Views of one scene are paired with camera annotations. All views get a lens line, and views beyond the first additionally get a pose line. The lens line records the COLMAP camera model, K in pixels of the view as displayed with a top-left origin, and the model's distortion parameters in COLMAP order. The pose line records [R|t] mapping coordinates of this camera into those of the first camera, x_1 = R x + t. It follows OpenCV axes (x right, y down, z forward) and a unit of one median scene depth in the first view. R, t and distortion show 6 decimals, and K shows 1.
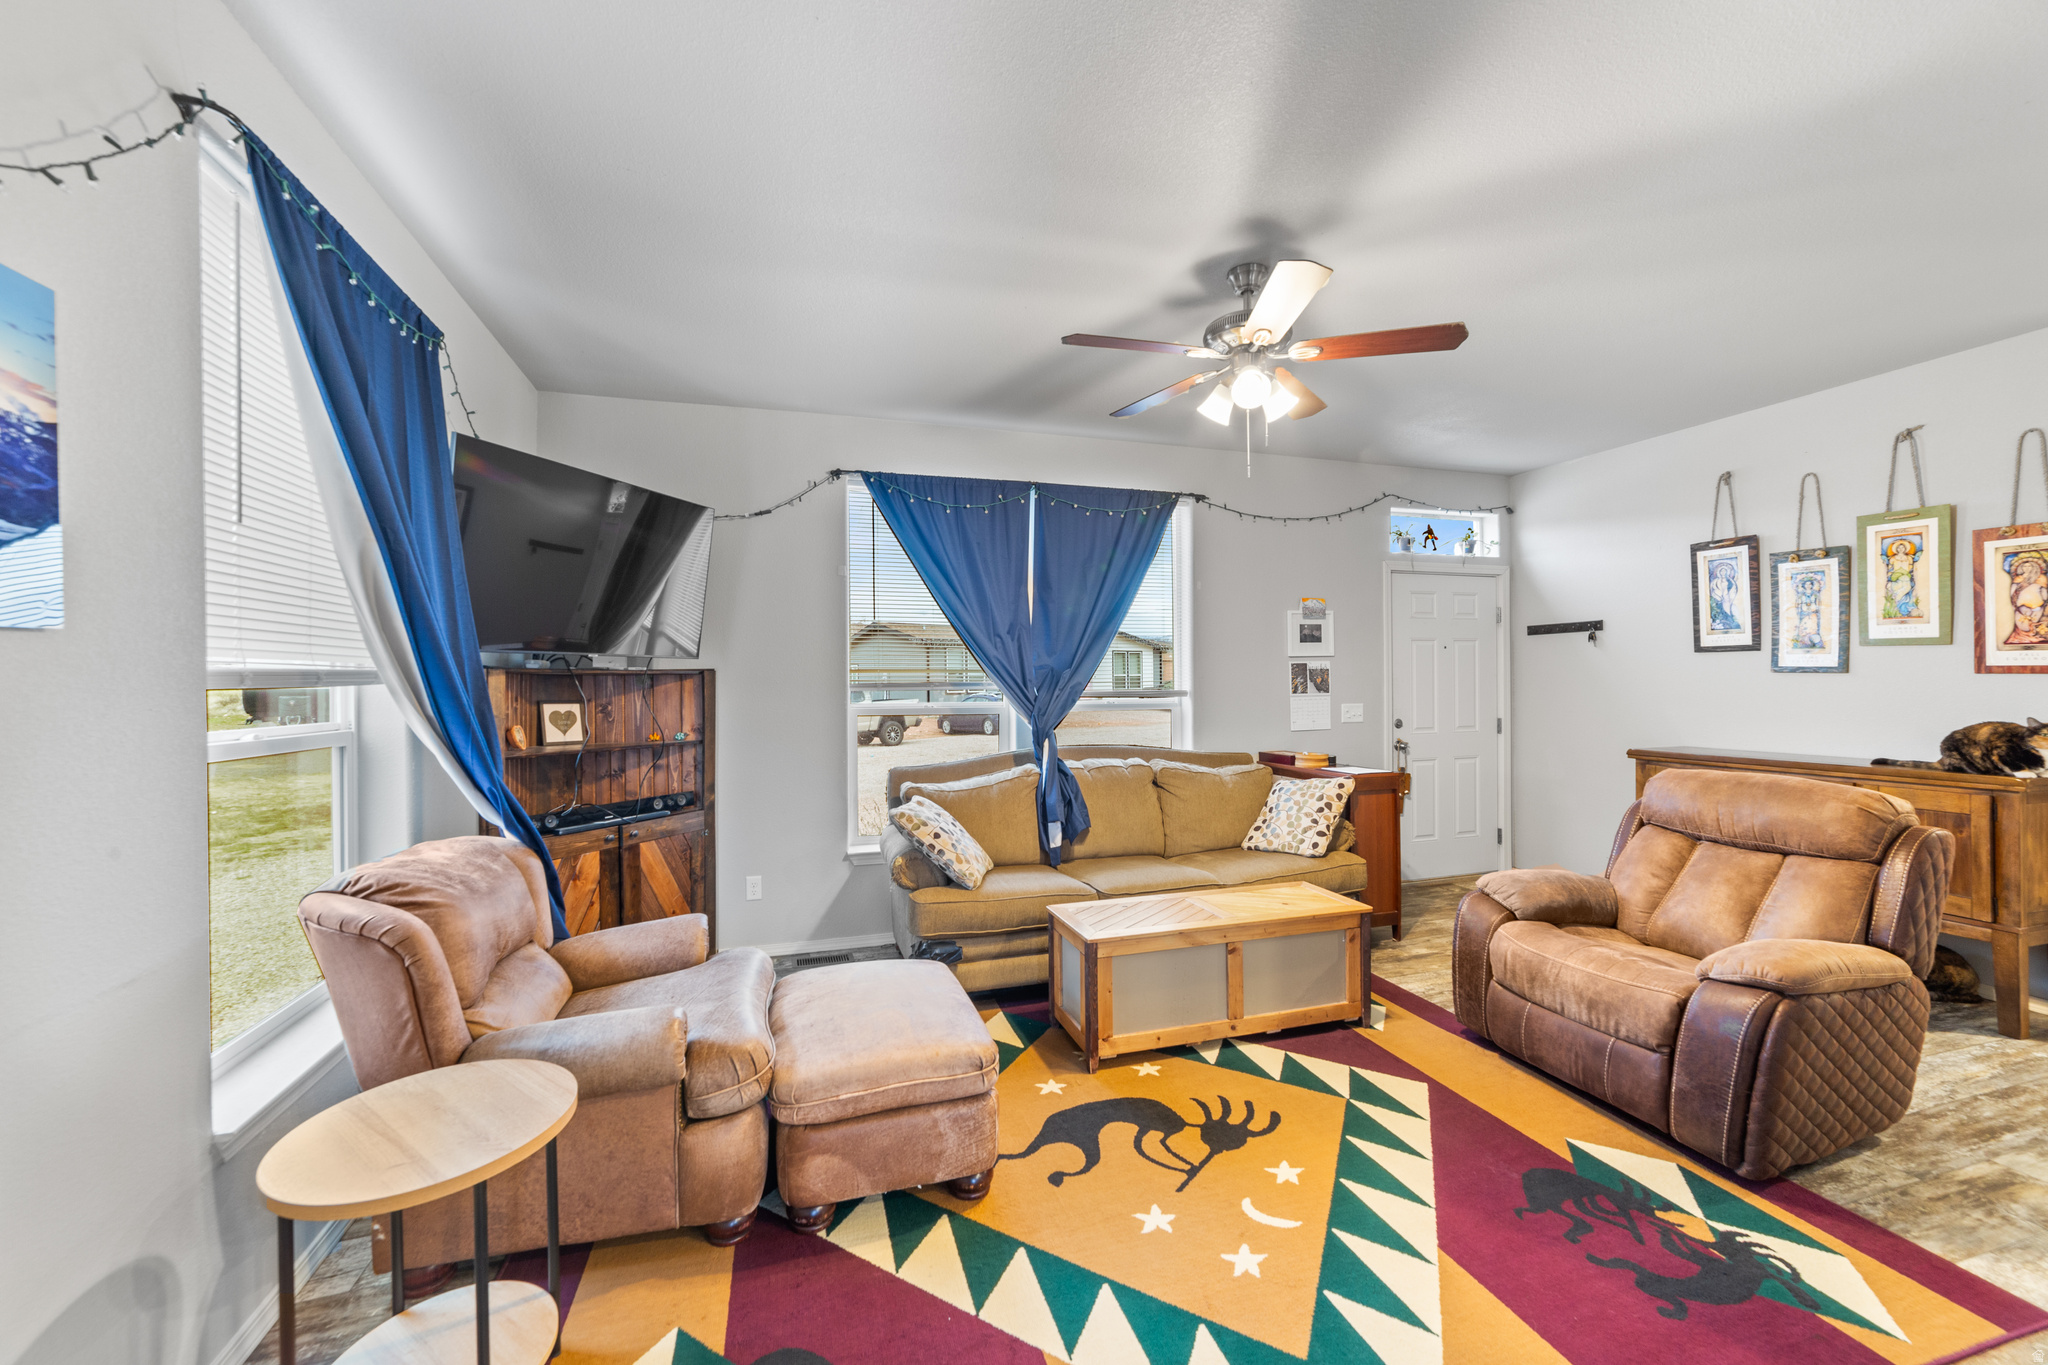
lens RADIAL K [[797.3, 0, 1009.1], [0, 797.3, 686.5], [0, 0, 1]] dist [-0.010401, 0.003447]
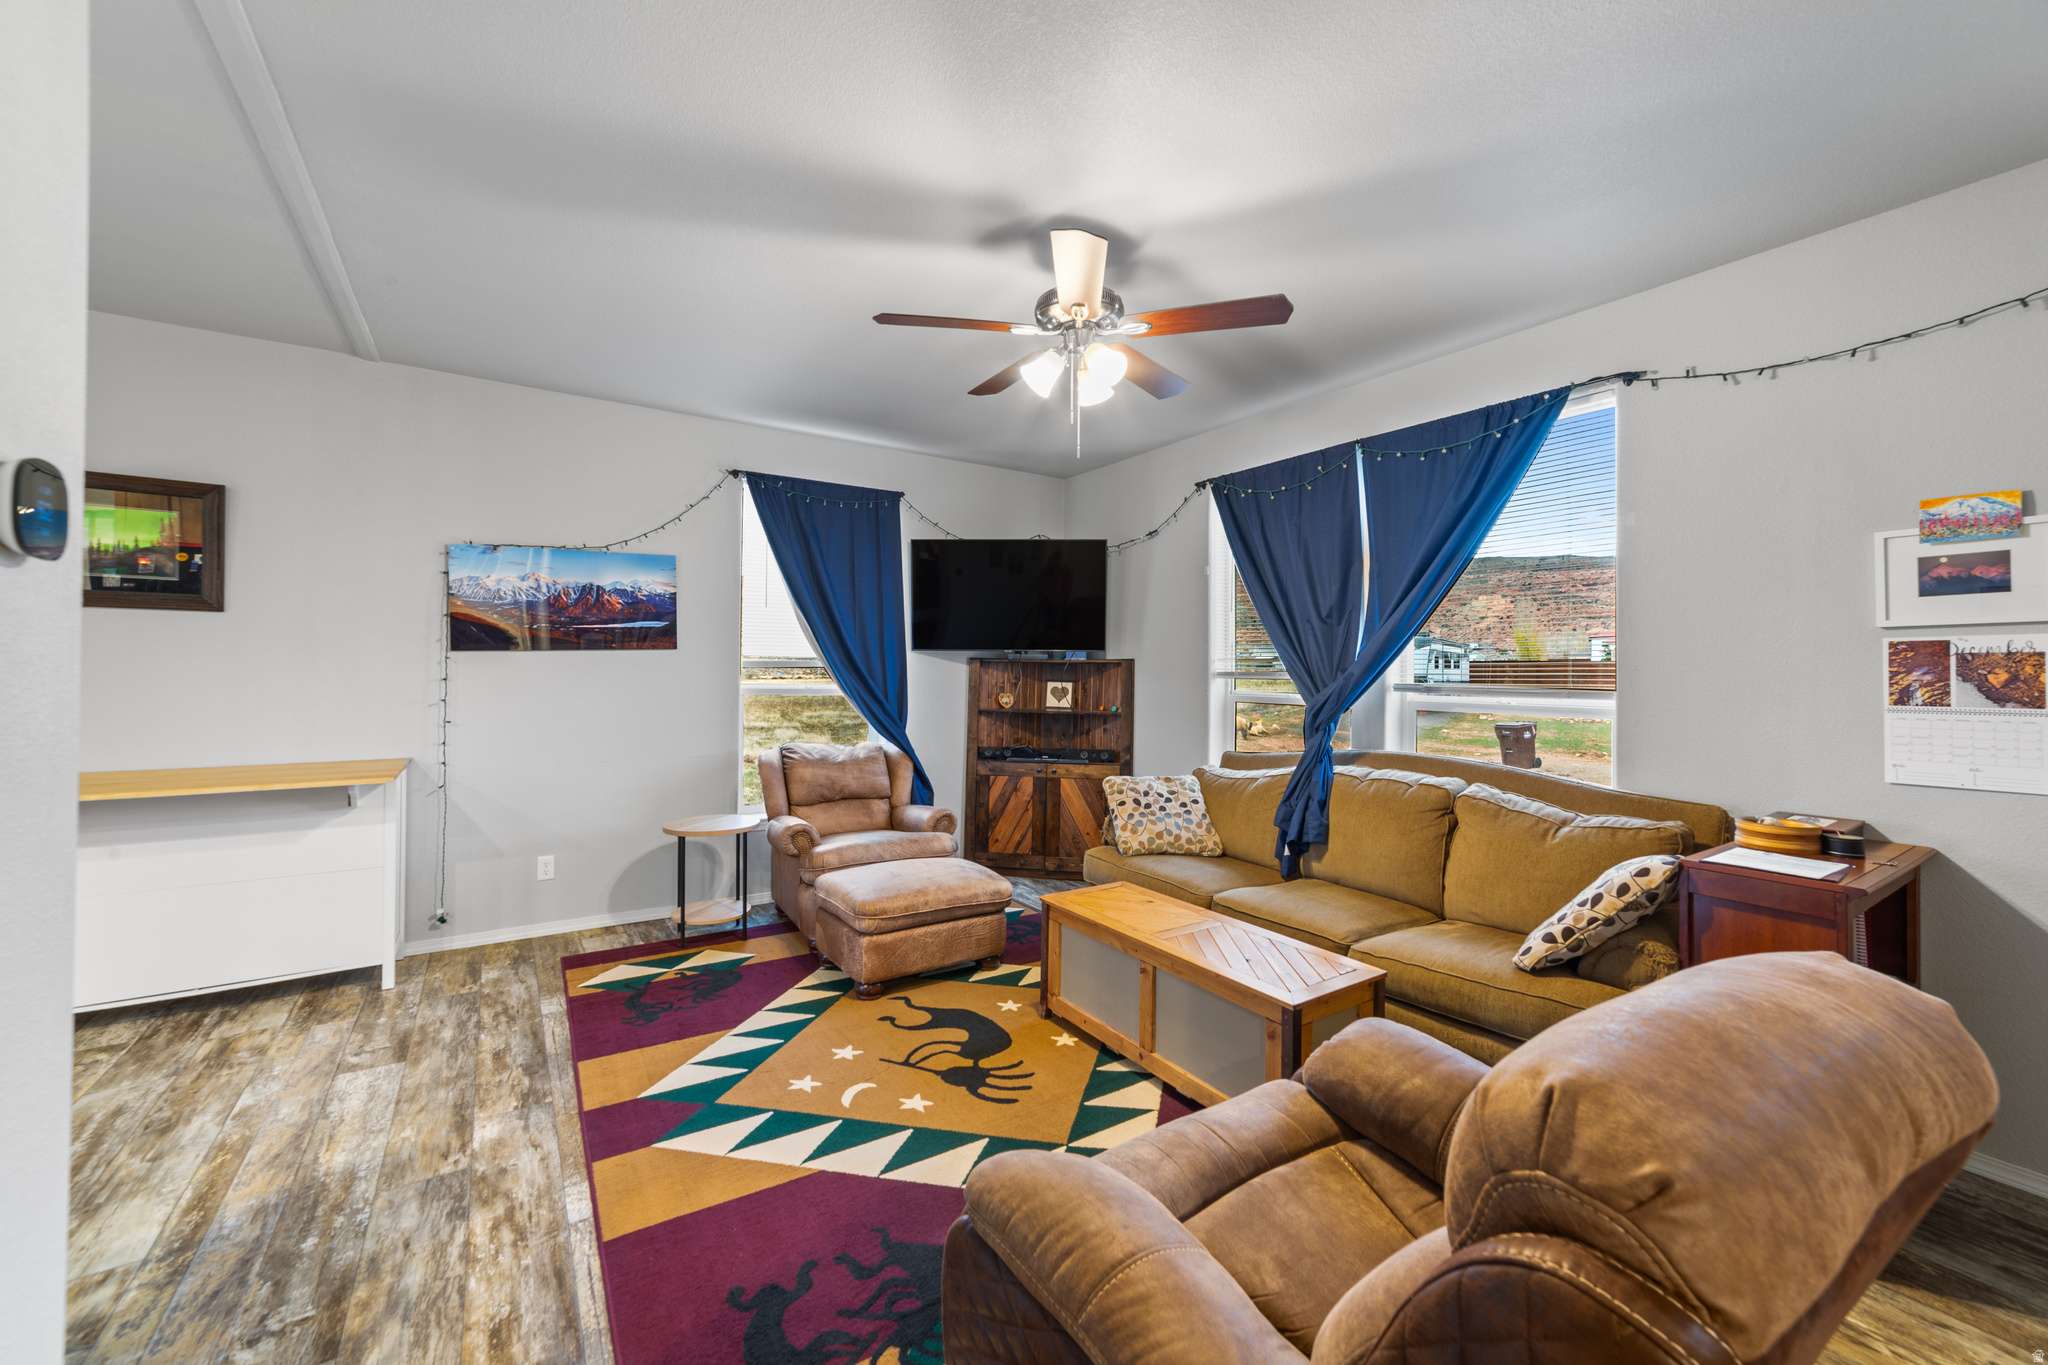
lens RADIAL K [[797.3, 0, 1020.2], [0, 797.3, 667.8], [0, 0, 1]] dist [-0.010401, 0.003447]
pose [[0.279179, 0.006440, -0.960218, 0.956210], [-0.016647, 0.999860, 0.001866, -0.008379], [0.960095, 0.015464, 0.279247, 0.529579]]
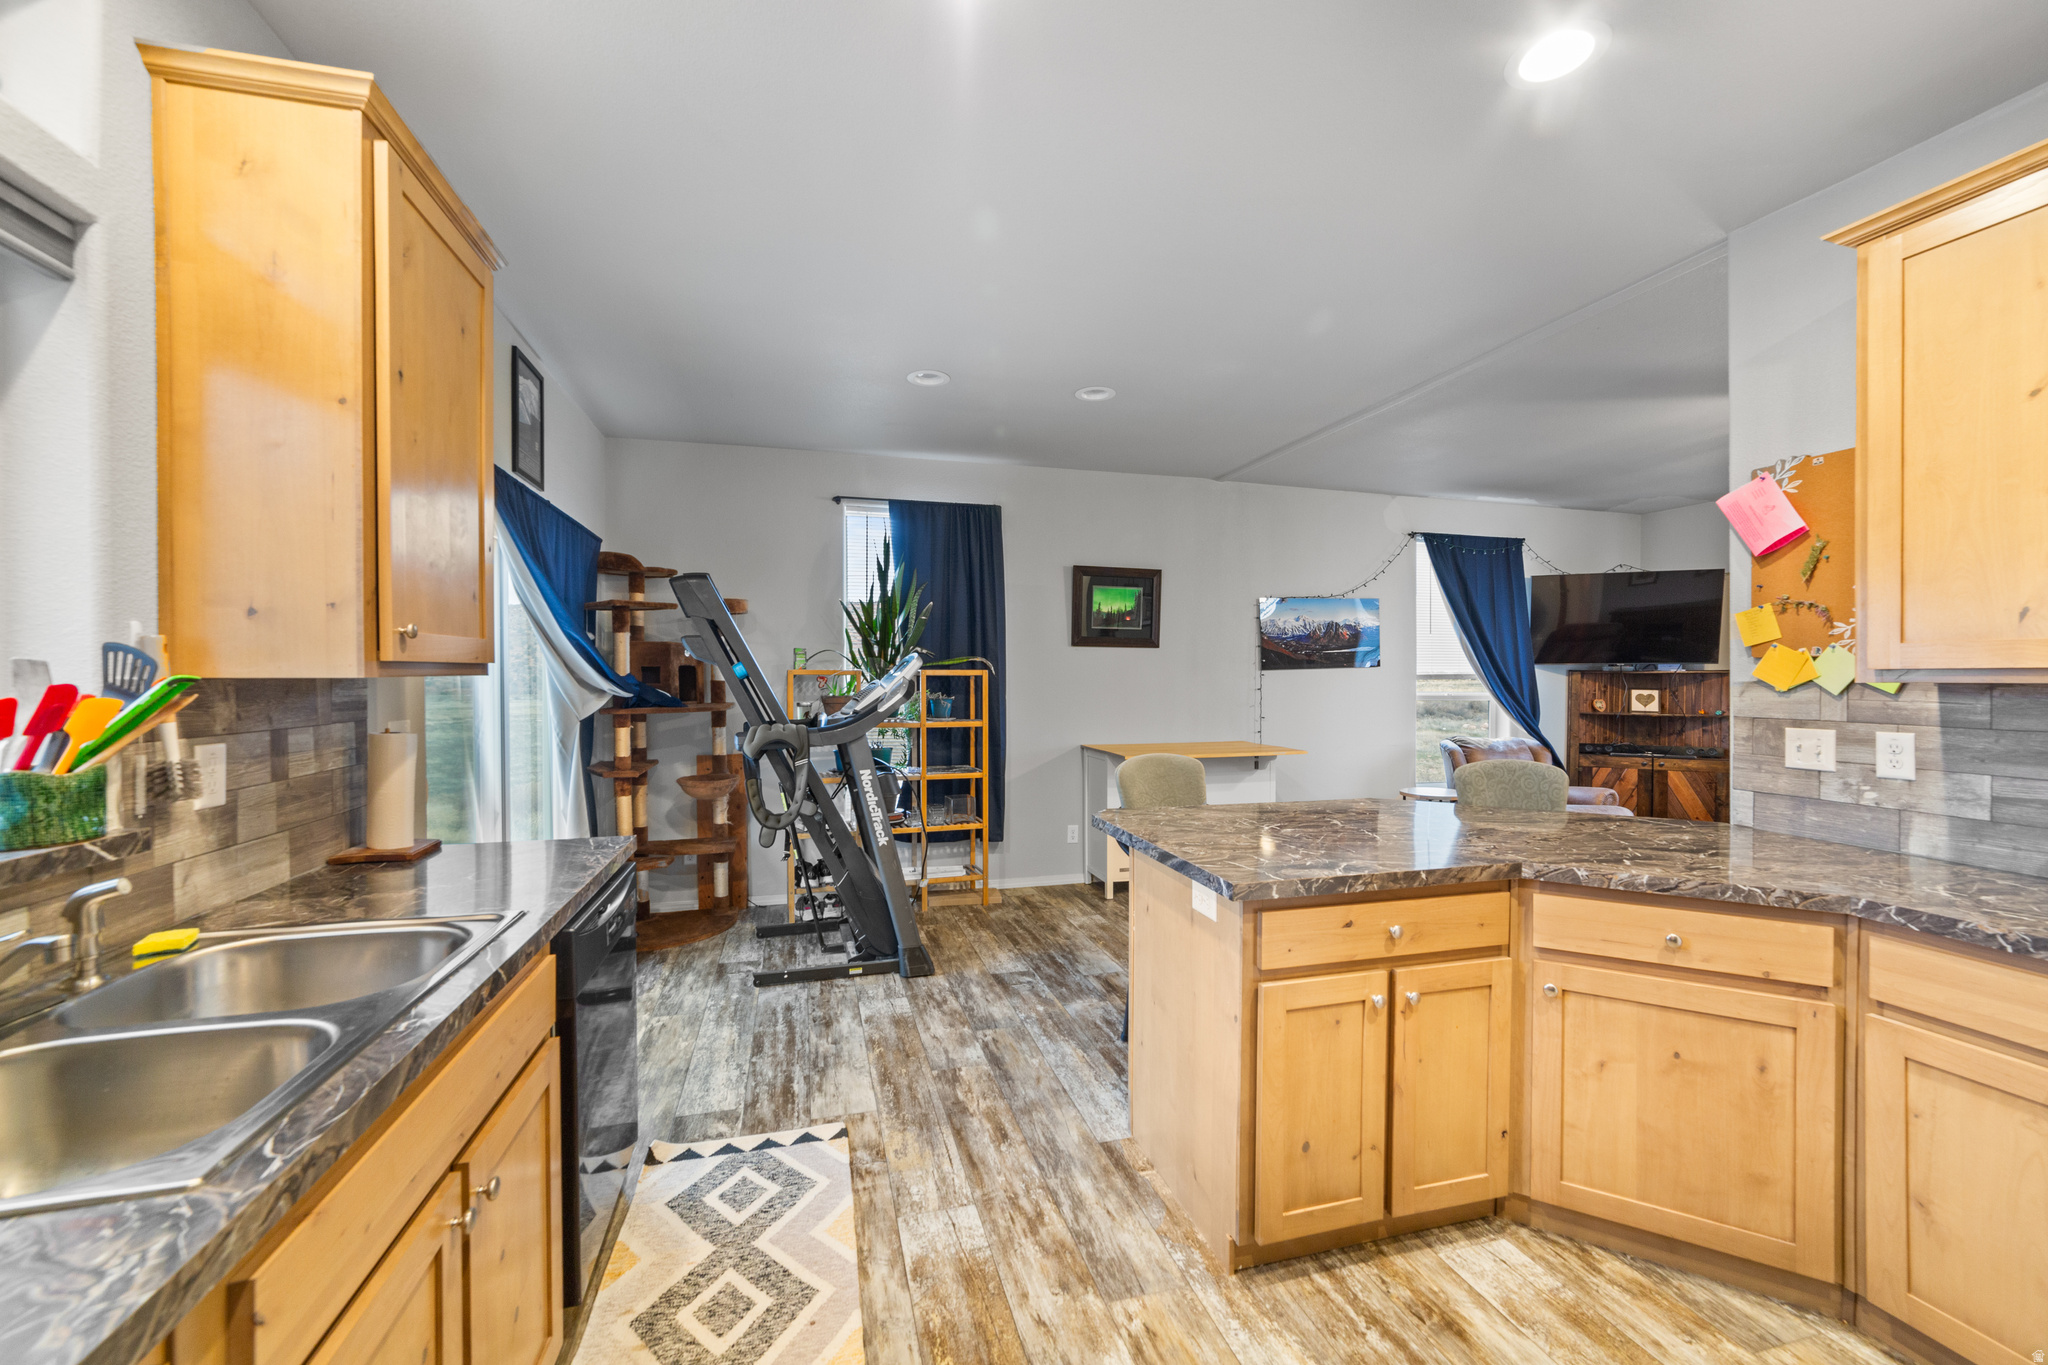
lens RADIAL K [[840.1, 0, 1043.5], [0, 840.1, 669.2], [0, 0, 1]] dist [-0.008006, 0.000788]
pose [[0.002147, -0.006681, -0.999975, 1.409717], [-0.005185, 0.999964, -0.006692, -0.005345], [0.999984, 0.005200, 0.002112, -0.383710]]
